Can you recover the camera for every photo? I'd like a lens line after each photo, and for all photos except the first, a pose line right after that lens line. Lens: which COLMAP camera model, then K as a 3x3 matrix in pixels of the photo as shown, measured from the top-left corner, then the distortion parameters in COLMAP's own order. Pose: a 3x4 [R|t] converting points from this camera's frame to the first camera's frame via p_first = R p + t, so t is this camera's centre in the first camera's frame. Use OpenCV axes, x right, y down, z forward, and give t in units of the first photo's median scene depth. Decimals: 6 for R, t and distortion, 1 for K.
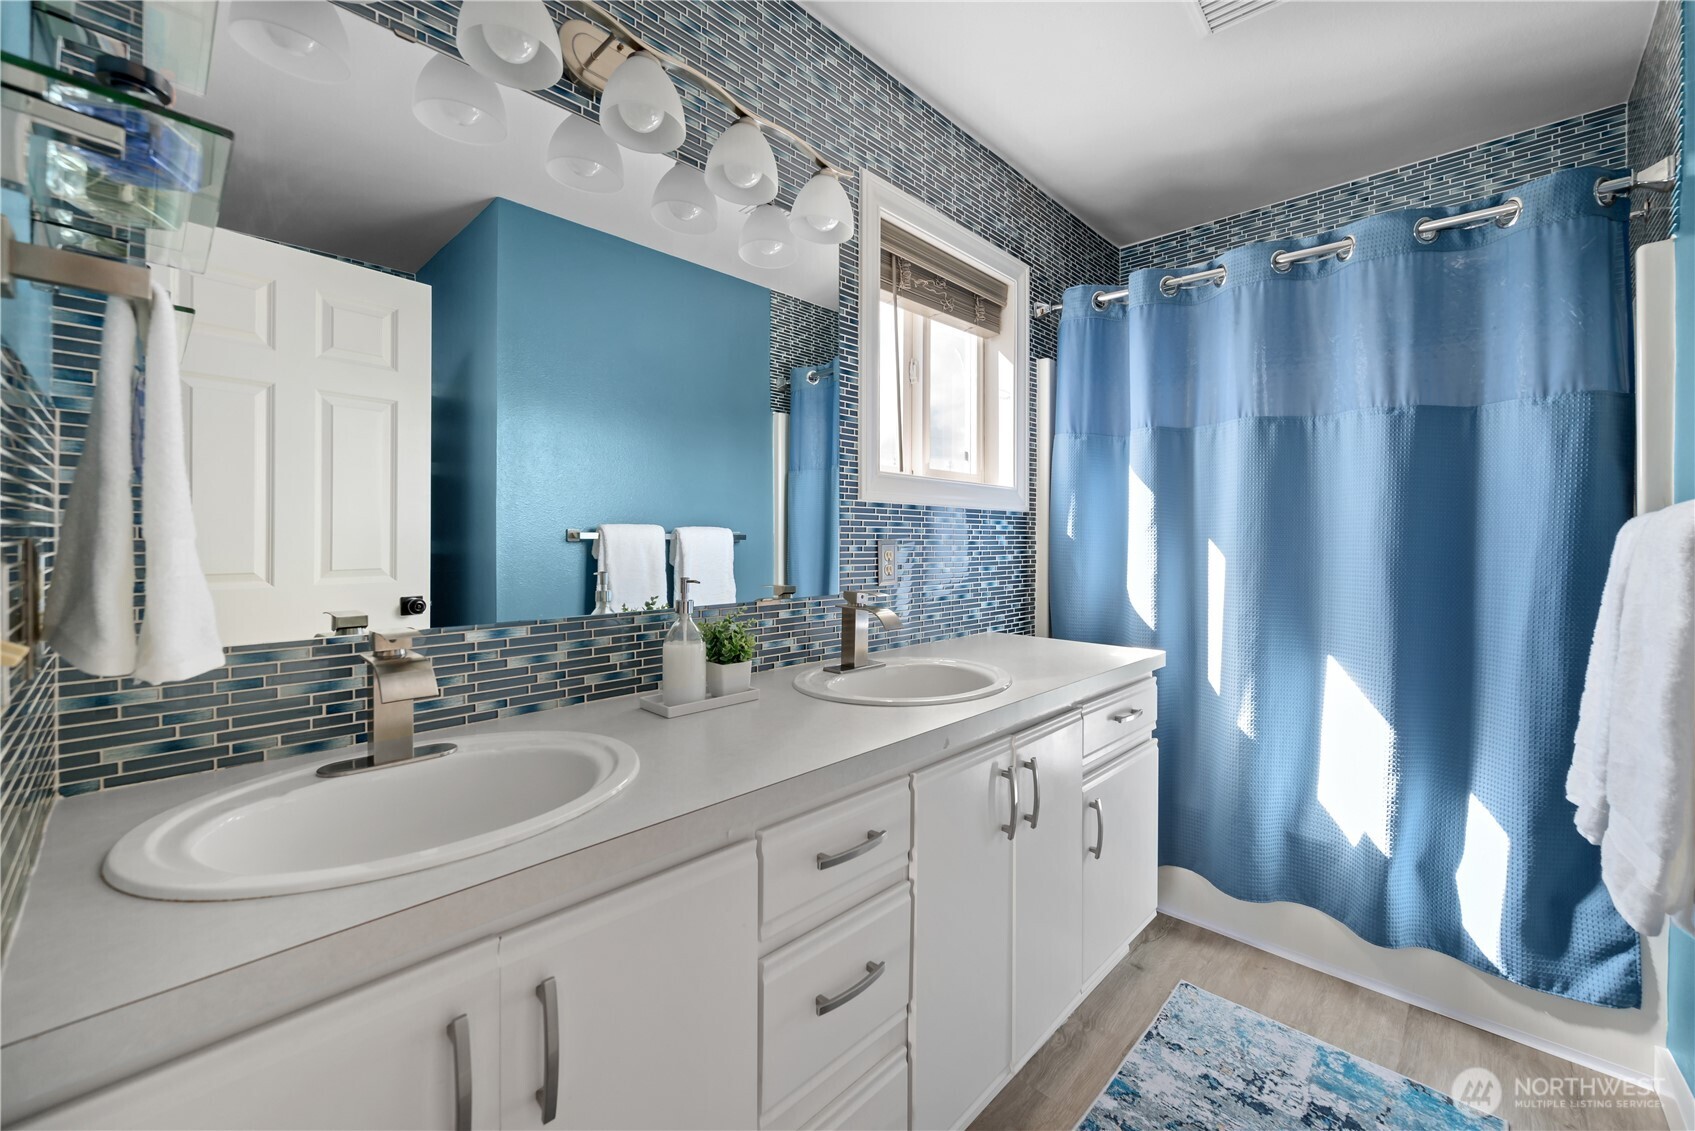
lens RADIAL K [[682.9, 0, 847.6], [0, 682.9, 539.6], [0, 0, 1]] dist [0.000199, 0.000095]
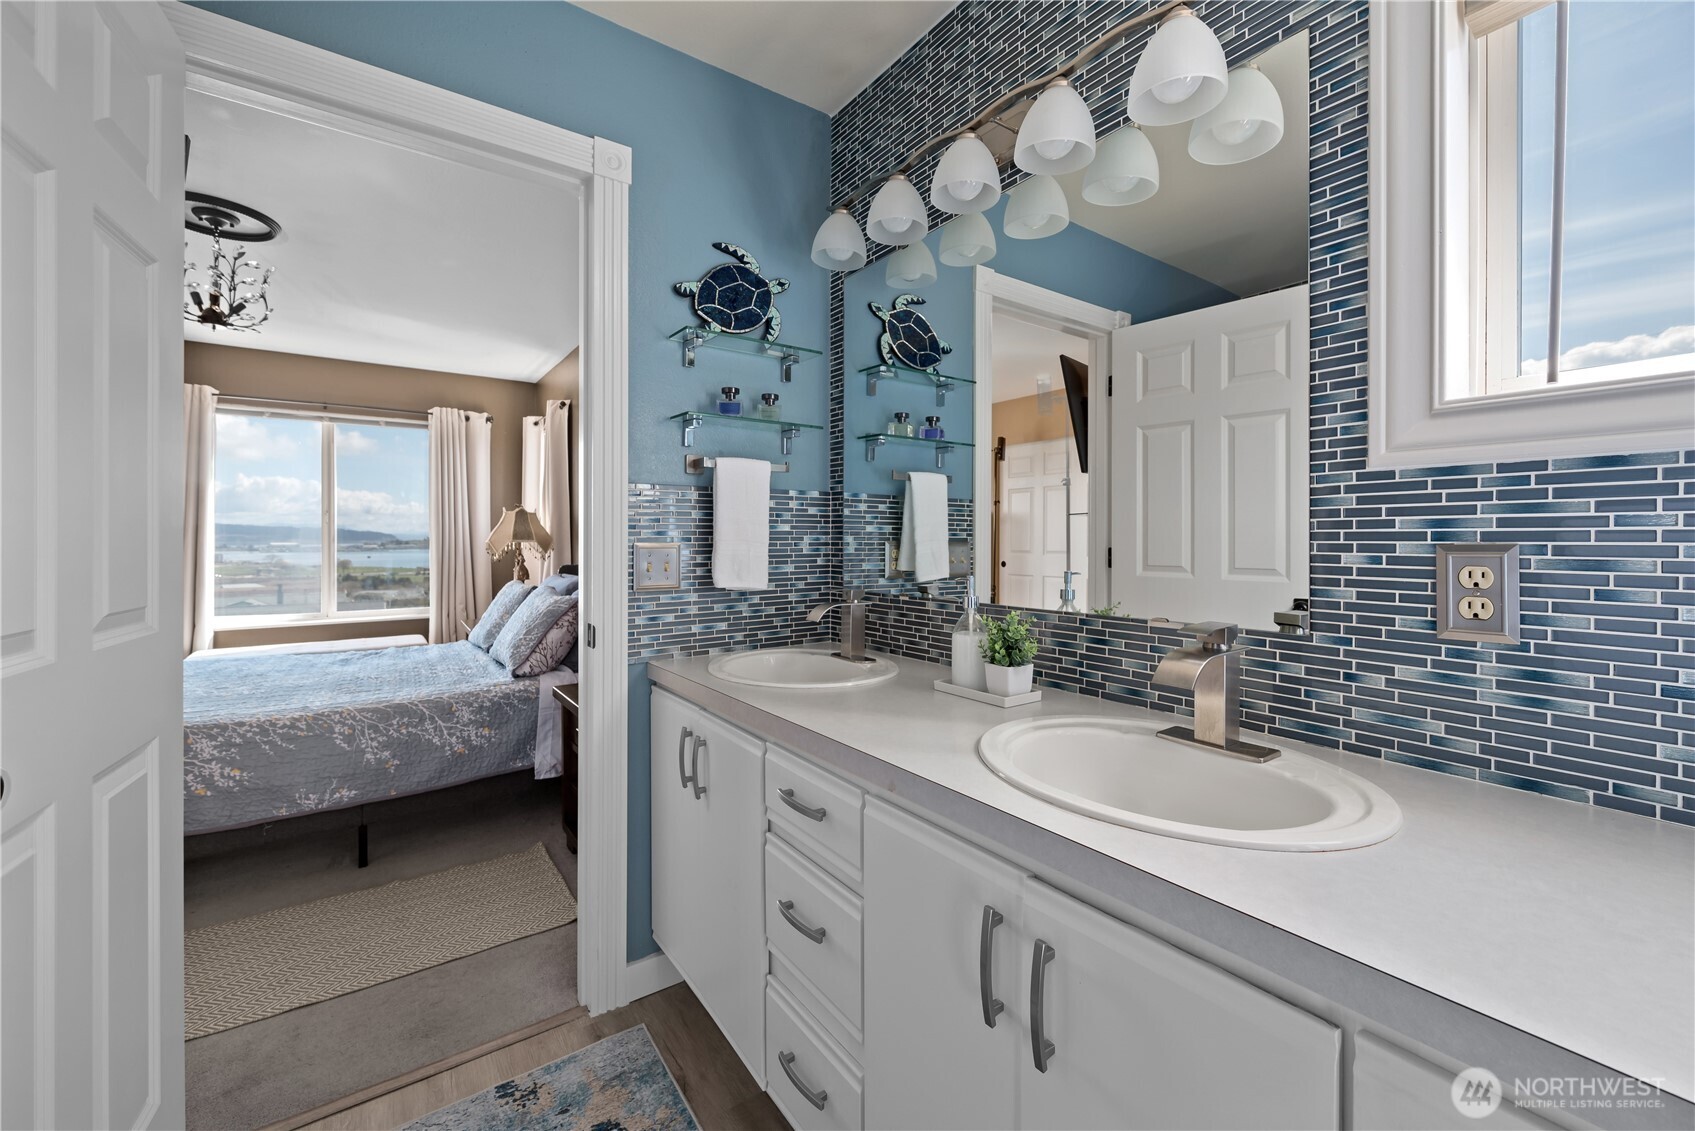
lens RADIAL K [[682.9, 0, 847.6], [0, 682.9, 539.6], [0, 0, 1]] dist [0.000199, 0.000095]
pose [[-0.187244, -0.002546, -0.982310, 0.622323], [-0.001124, 0.999997, -0.002377, -0.000540], [0.982313, 0.000659, -0.187246, 0.698189]]
